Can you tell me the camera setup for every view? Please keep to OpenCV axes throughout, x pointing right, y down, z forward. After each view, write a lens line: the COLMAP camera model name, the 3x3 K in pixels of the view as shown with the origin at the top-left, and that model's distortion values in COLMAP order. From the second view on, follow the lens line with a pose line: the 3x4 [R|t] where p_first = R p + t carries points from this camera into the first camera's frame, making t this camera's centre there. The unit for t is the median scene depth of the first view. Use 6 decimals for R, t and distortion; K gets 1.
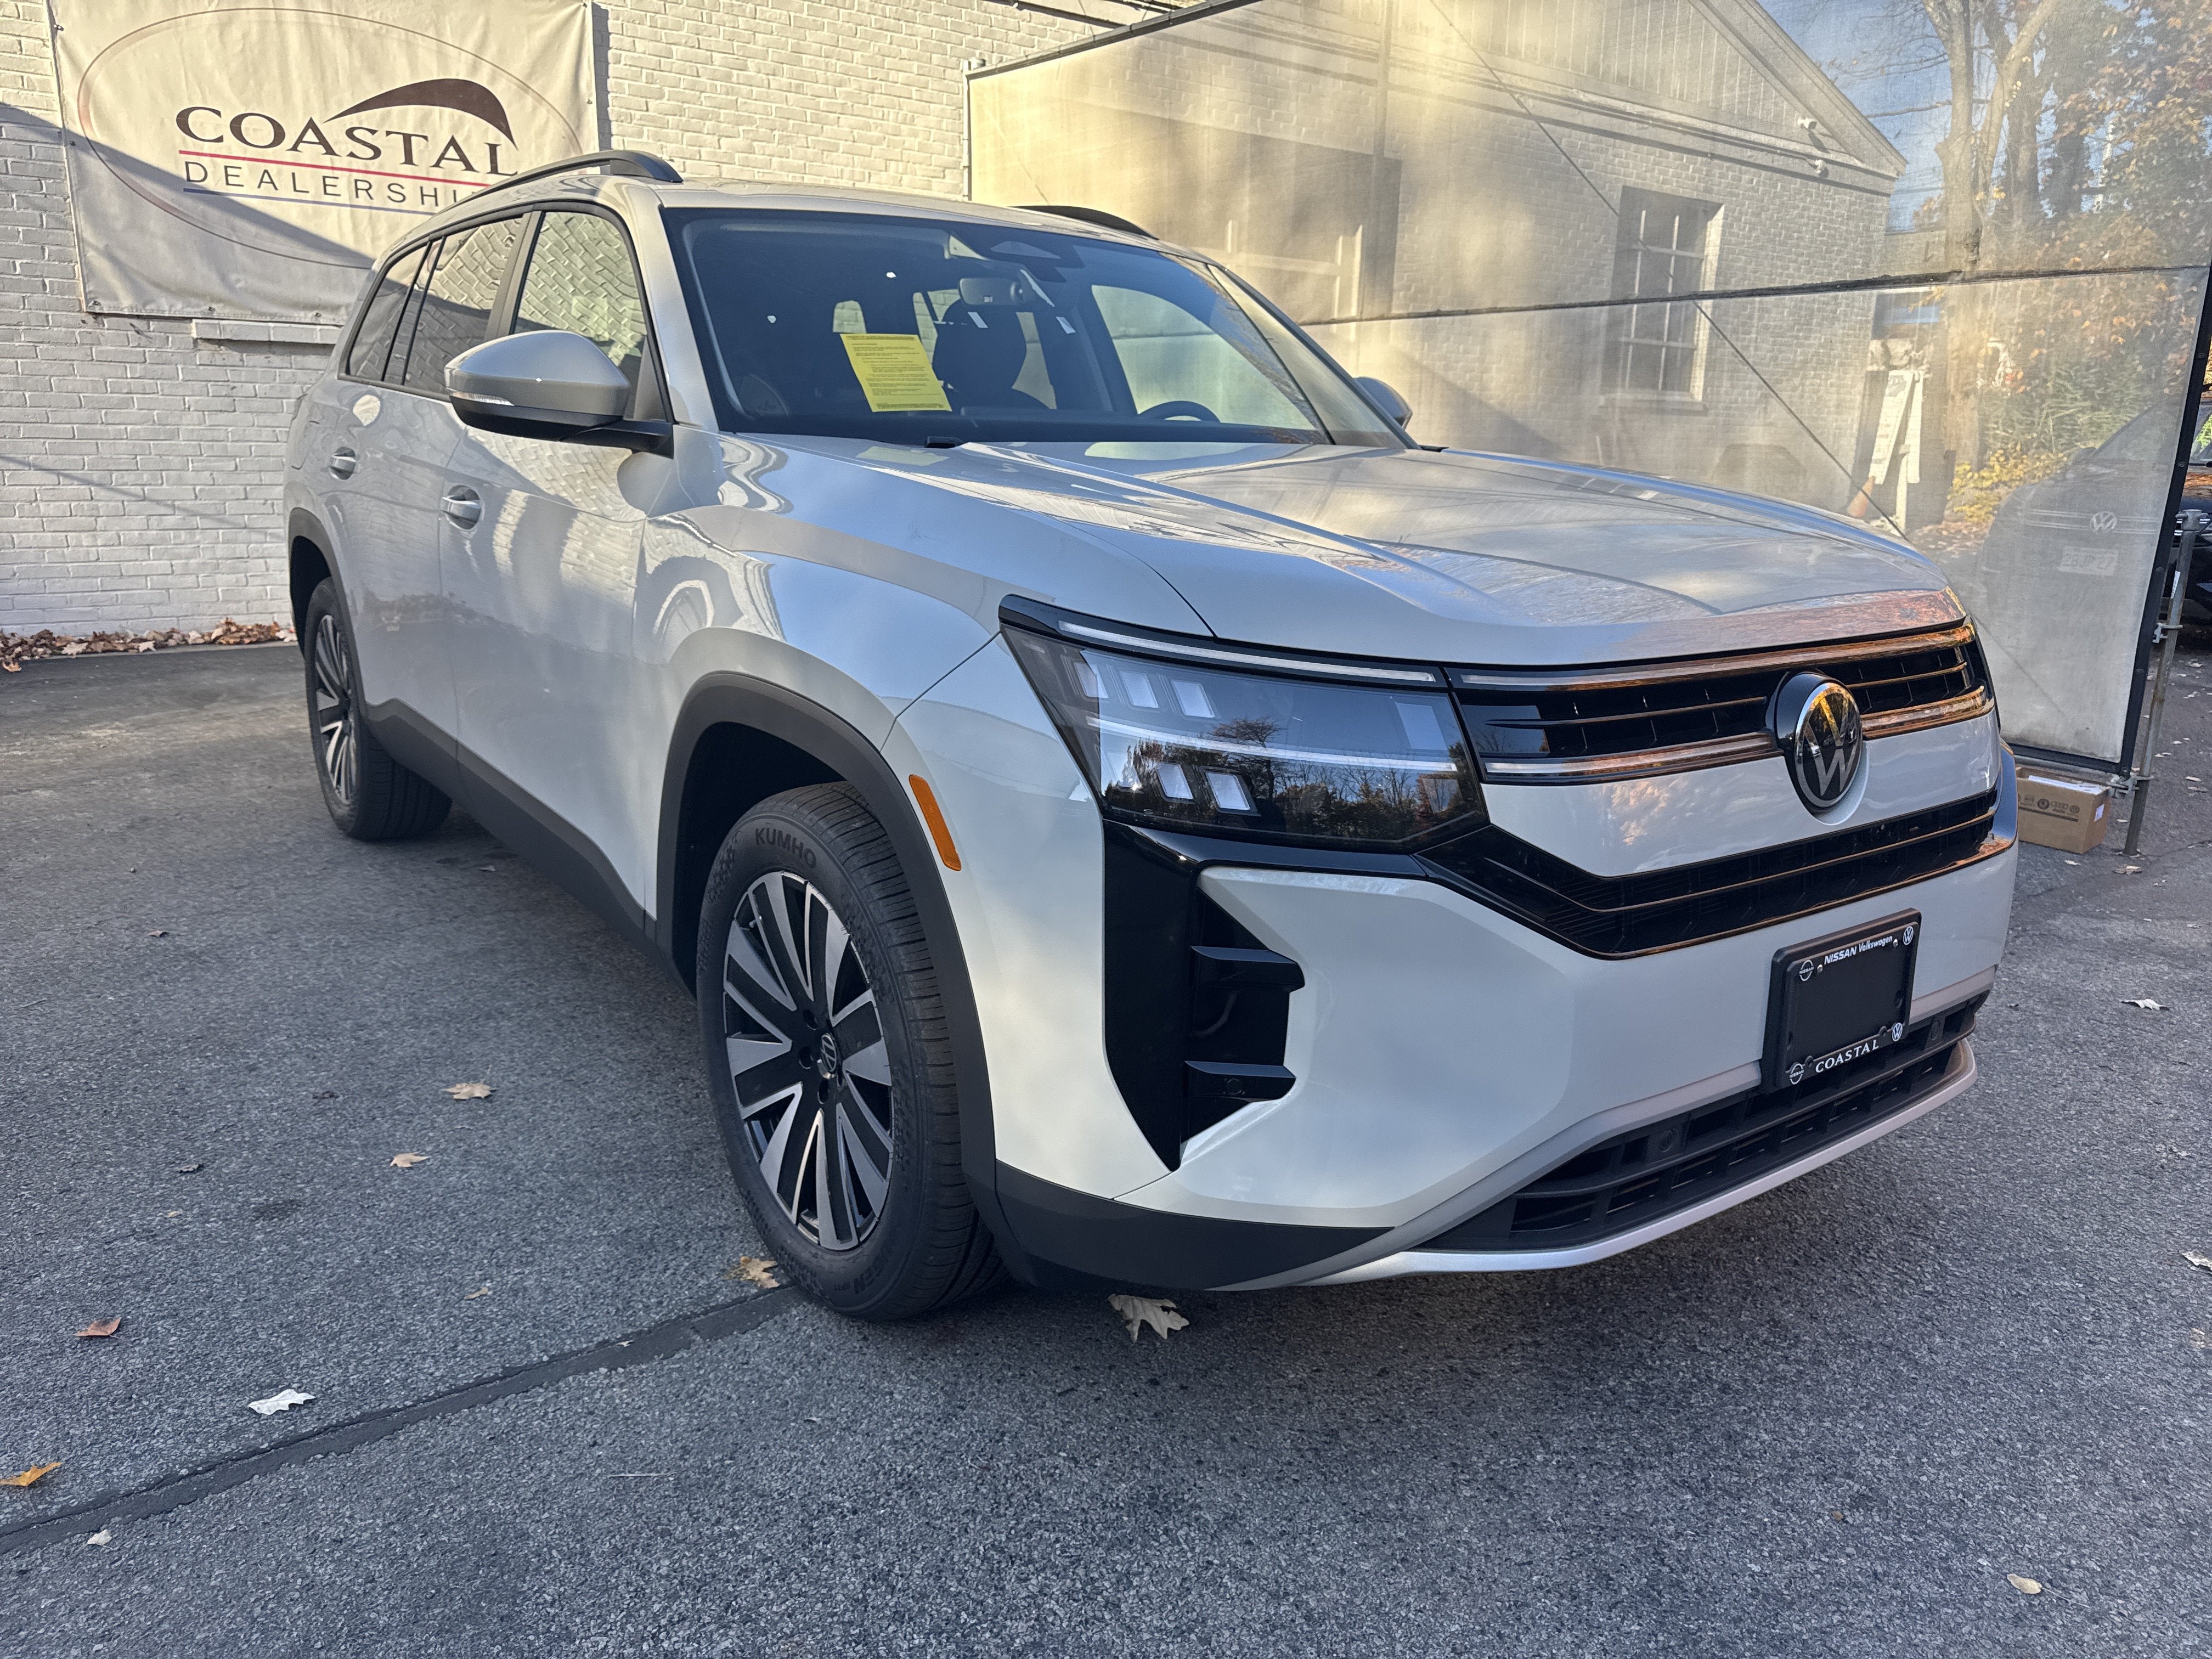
lens RADIAL K [[1535.6, 0, 1097.7], [0, 1535.6, 832.1], [0, 0, 1]] dist [0.009870, -0.012378]
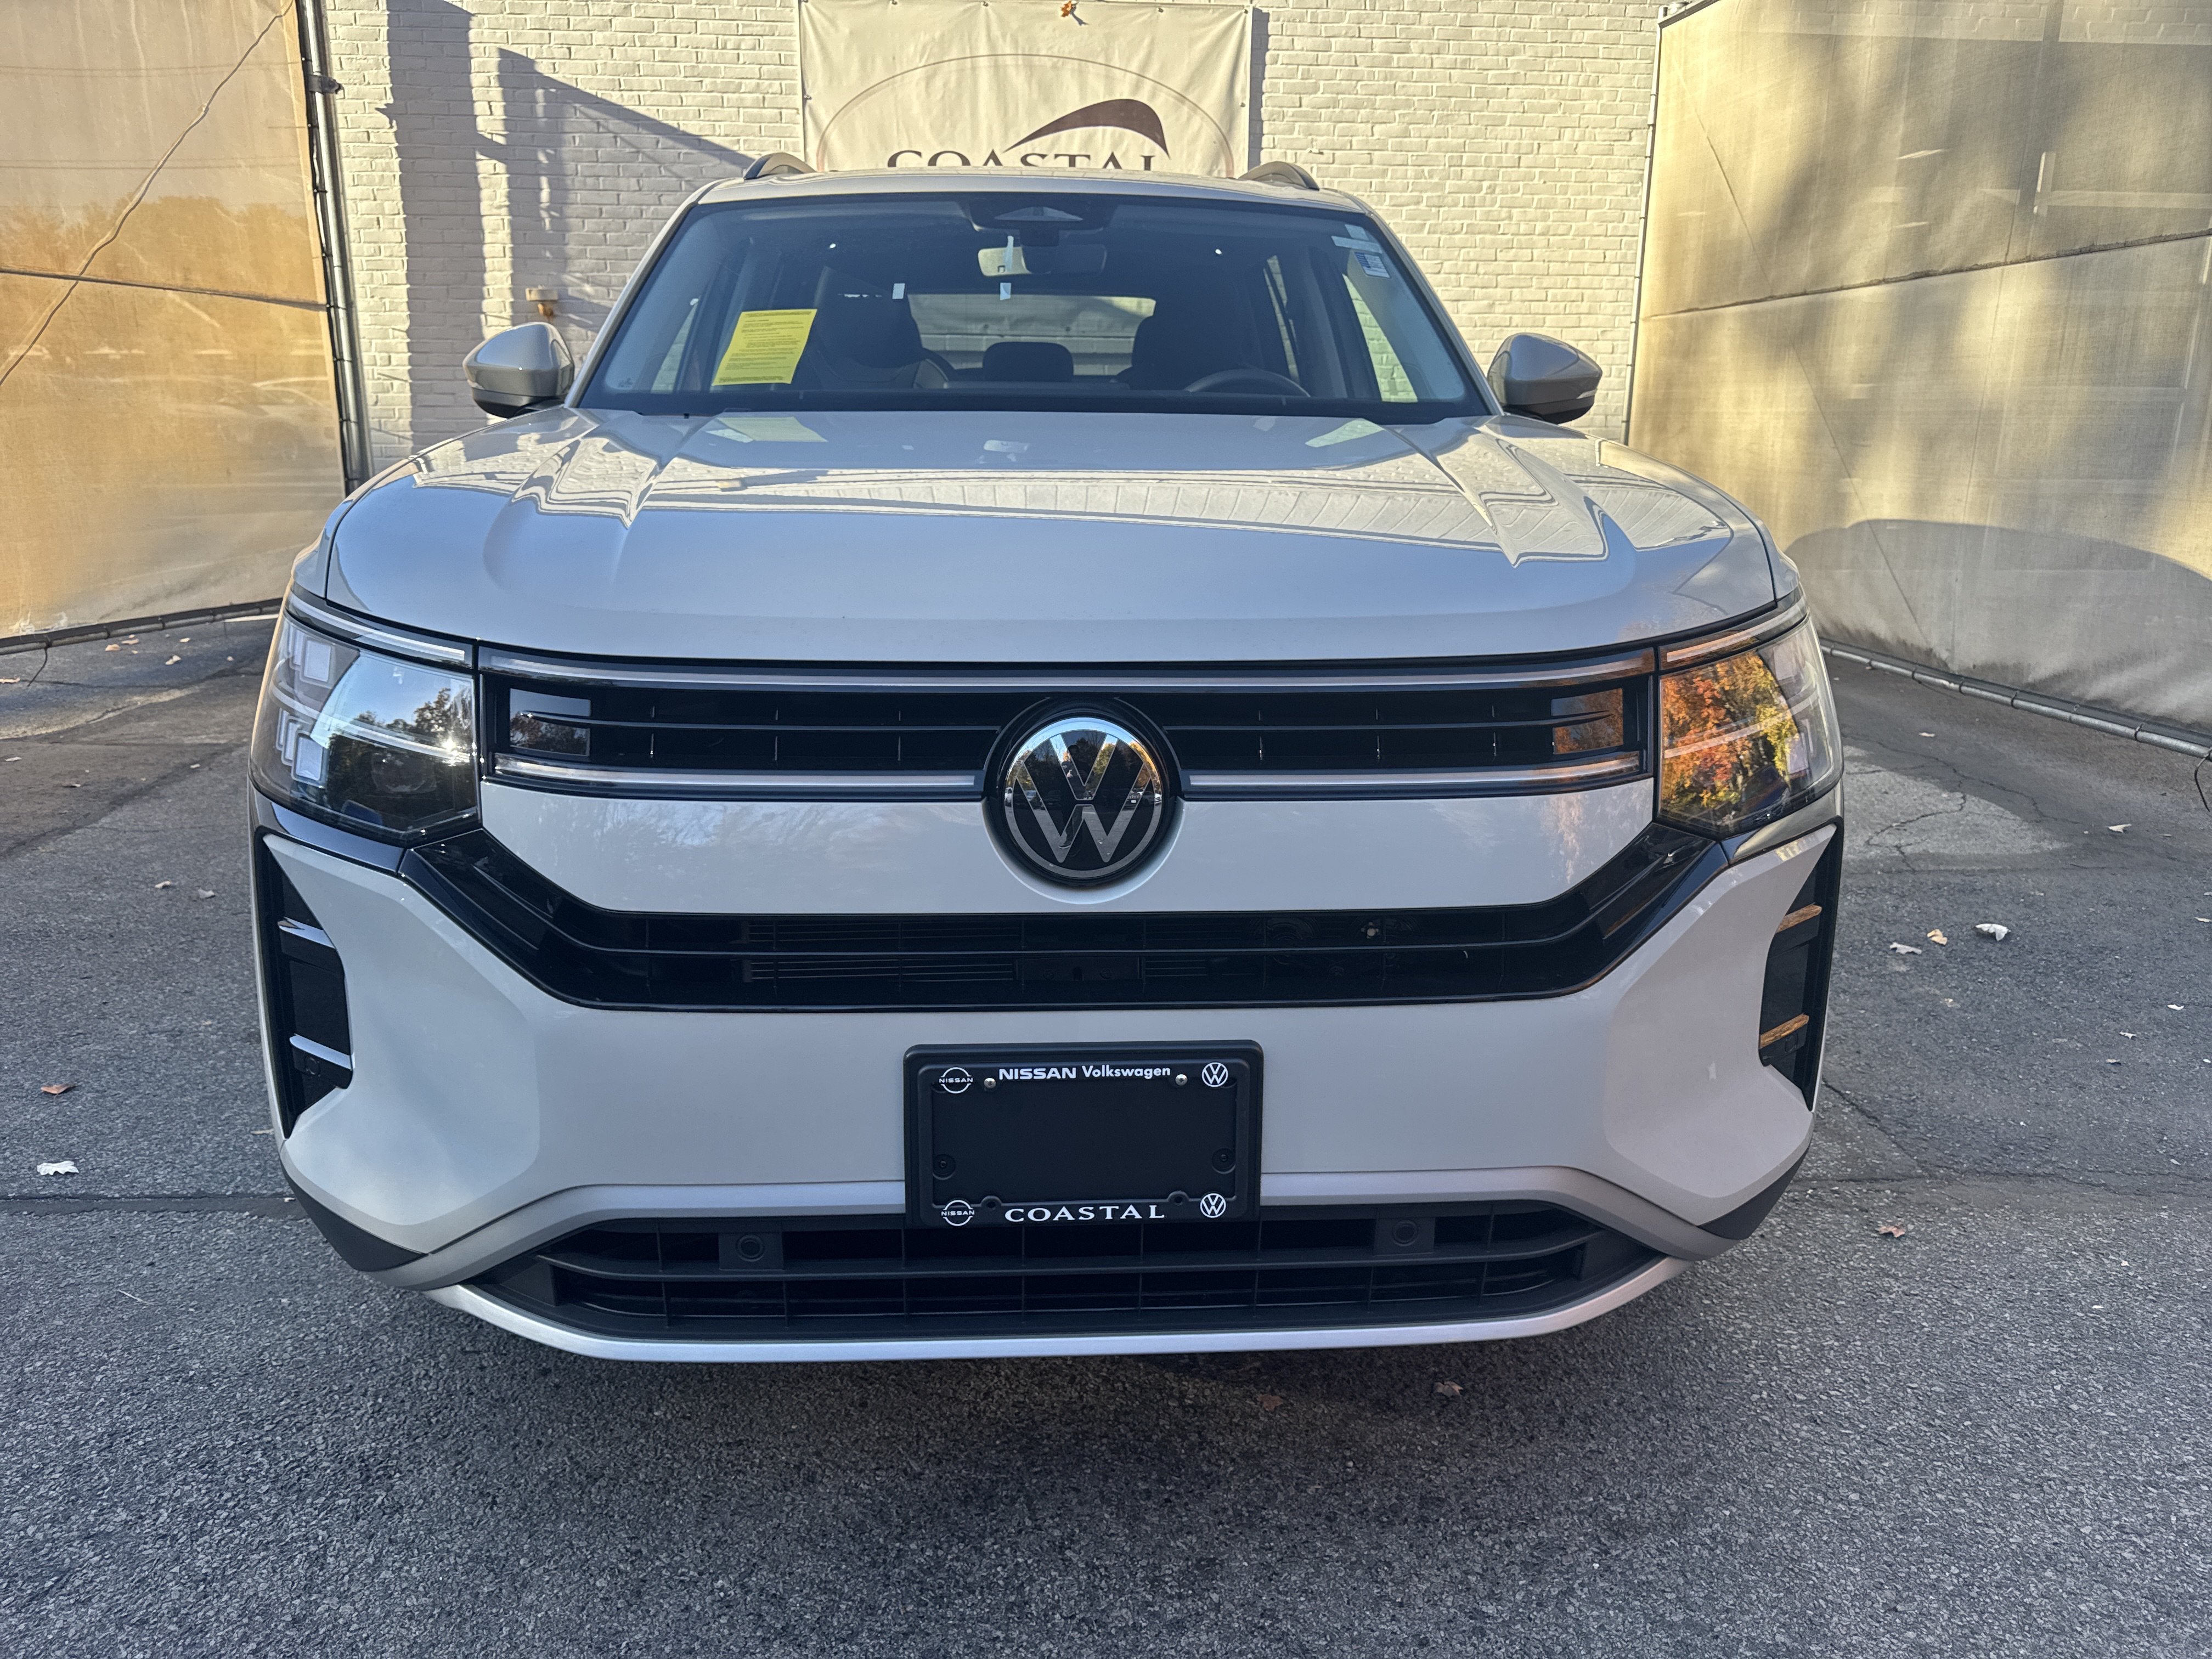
lens RADIAL K [[1535.6, 0, 1104.1], [0, 1535.6, 826.6], [0, 0, 1]] dist [0.009870, -0.012378]
pose [[0.840889, 0.124705, -0.526644, 0.219358], [-0.125061, 0.991528, 0.035100, -0.017232], [0.526559, 0.036347, 0.849361, 0.093822]]
